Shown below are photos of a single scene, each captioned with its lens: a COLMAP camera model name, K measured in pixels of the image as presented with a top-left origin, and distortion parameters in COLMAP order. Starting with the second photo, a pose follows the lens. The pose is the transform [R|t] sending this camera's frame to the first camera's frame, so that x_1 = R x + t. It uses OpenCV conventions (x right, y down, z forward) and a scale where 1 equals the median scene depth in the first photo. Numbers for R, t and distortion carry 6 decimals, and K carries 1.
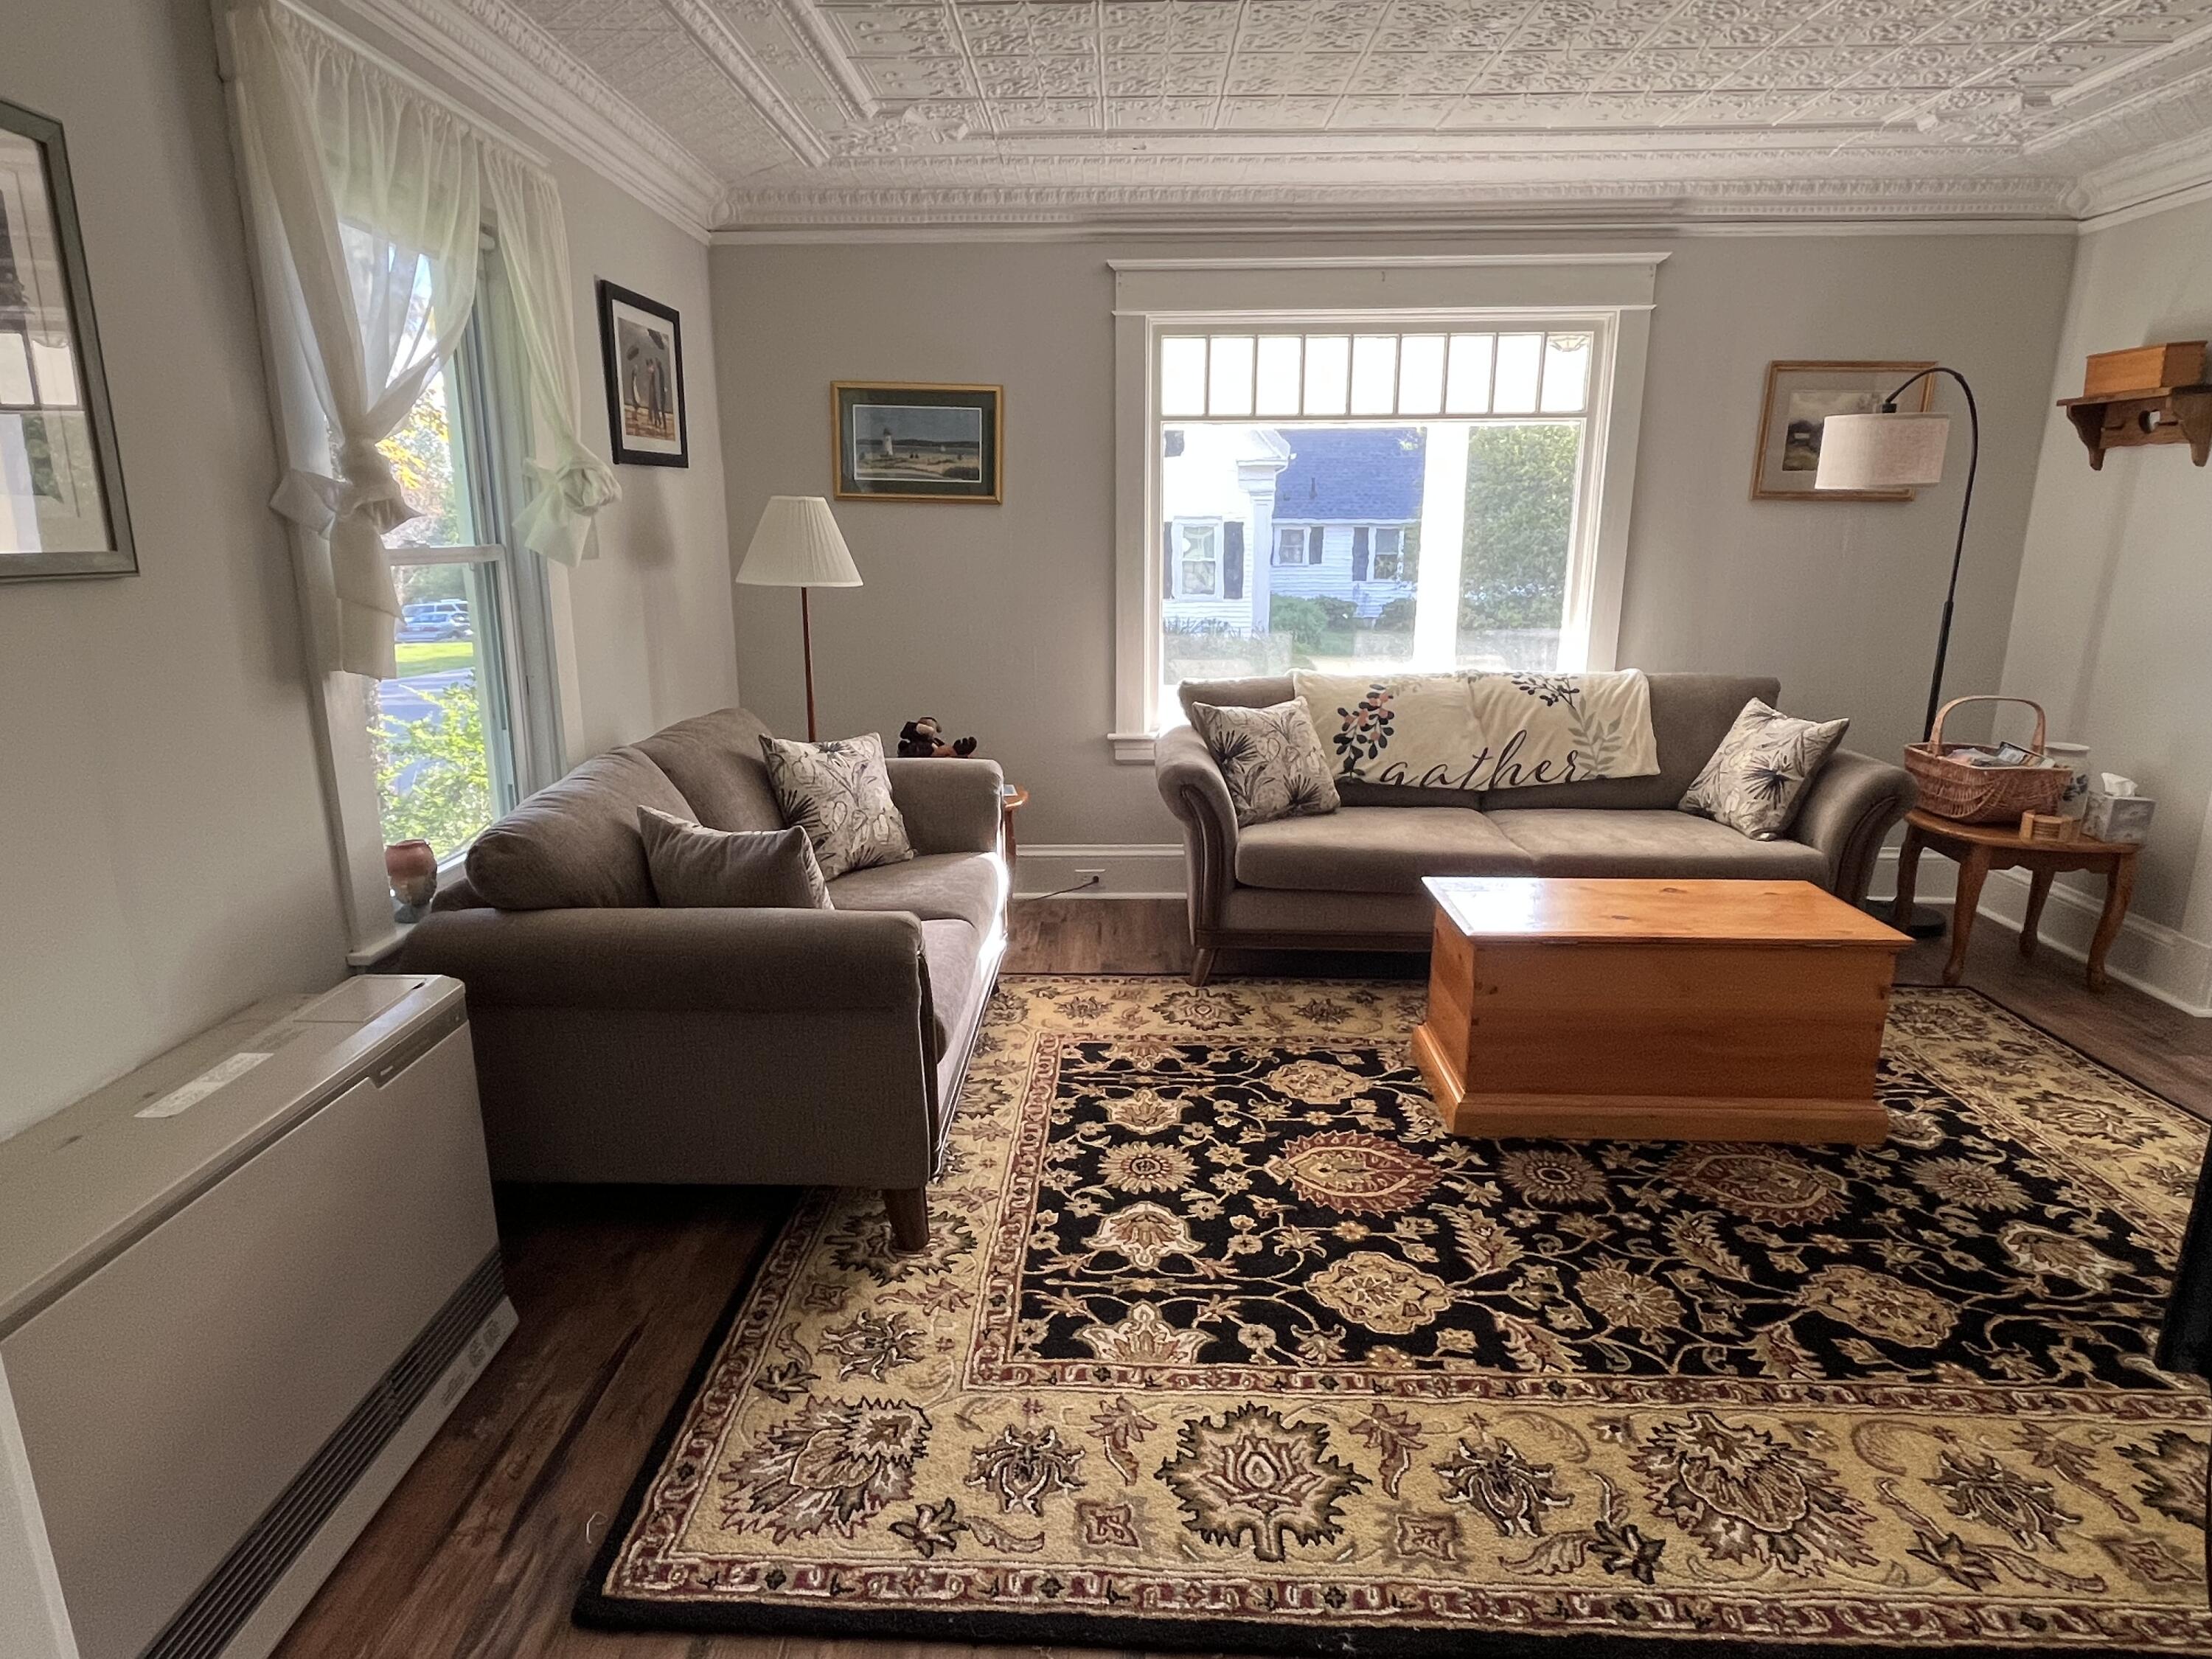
lens RADIAL K [[1236.6, 0, 1087.4], [0, 1236.6, 831.5], [0, 0, 1]] dist [-0.002909, 0.000181]
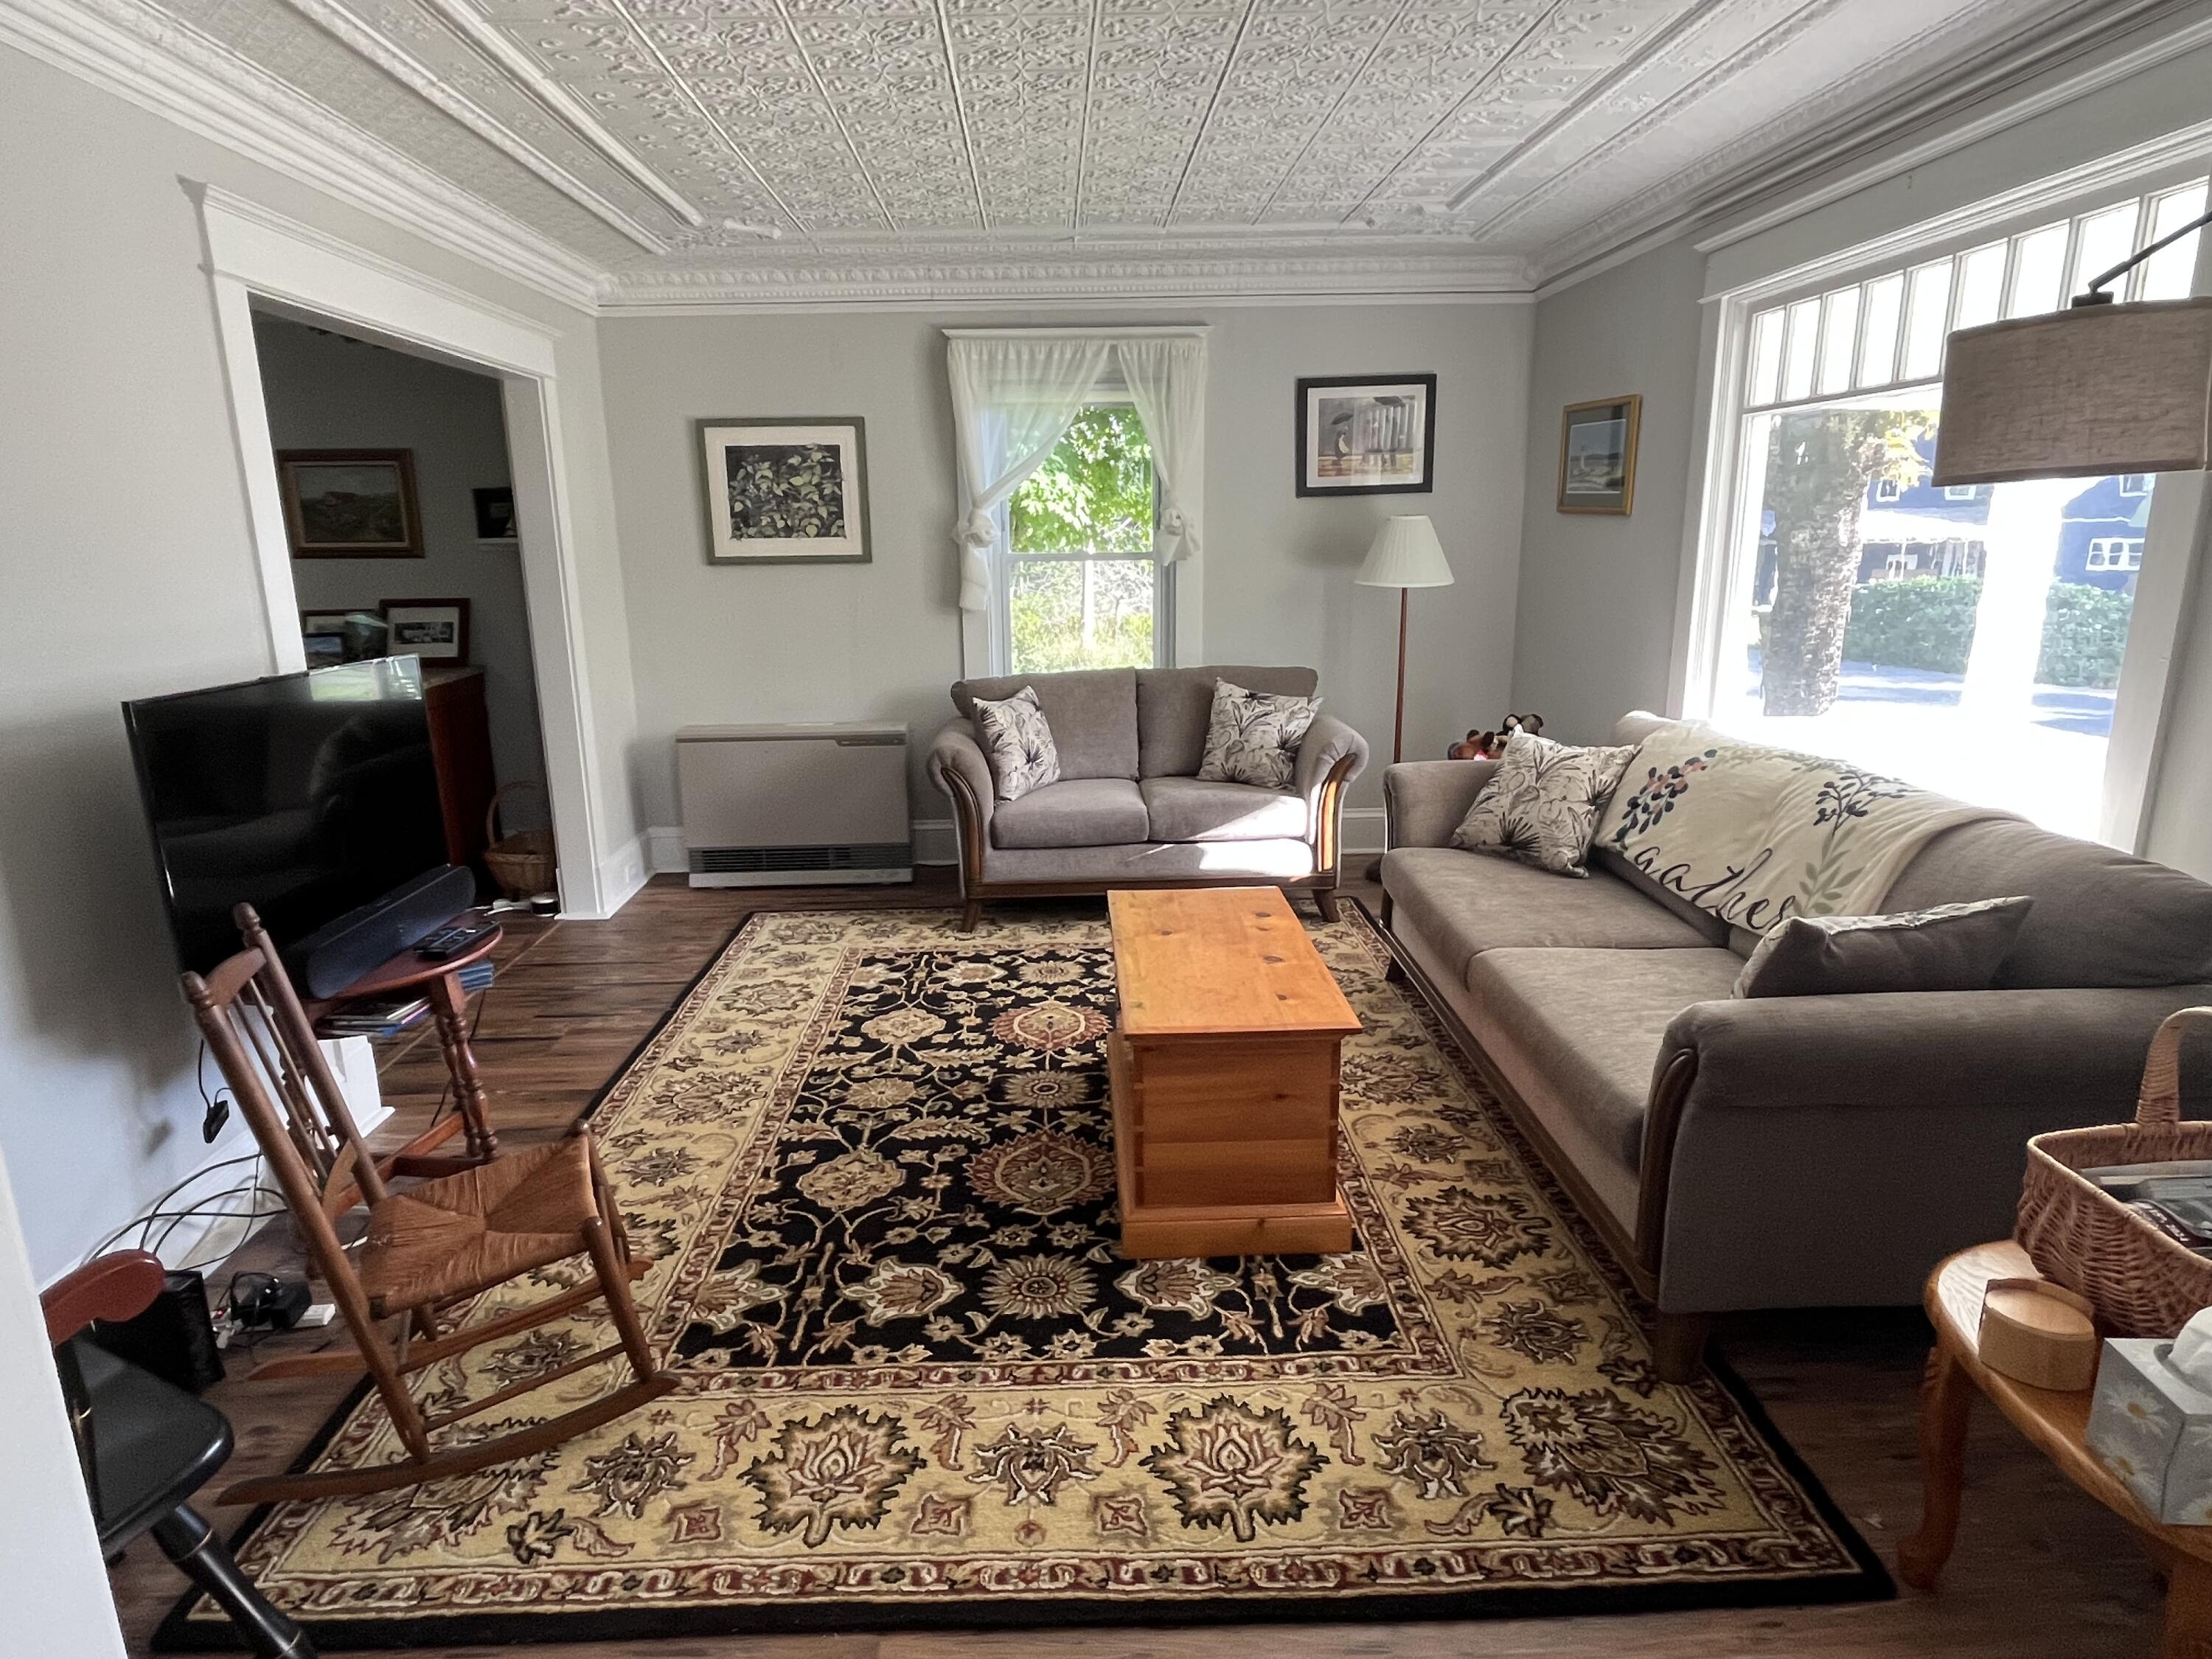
lens RADIAL K [[1236.6, 0, 1090.9], [0, 1236.6, 829.9], [0, 0, 1]] dist [-0.002909, 0.000181]
pose [[0.063085, 0.238052, -0.969201, 1.637304], [-0.223200, 0.949903, 0.218784, -0.261363], [0.972729, 0.202524, 0.113058, 0.933512]]
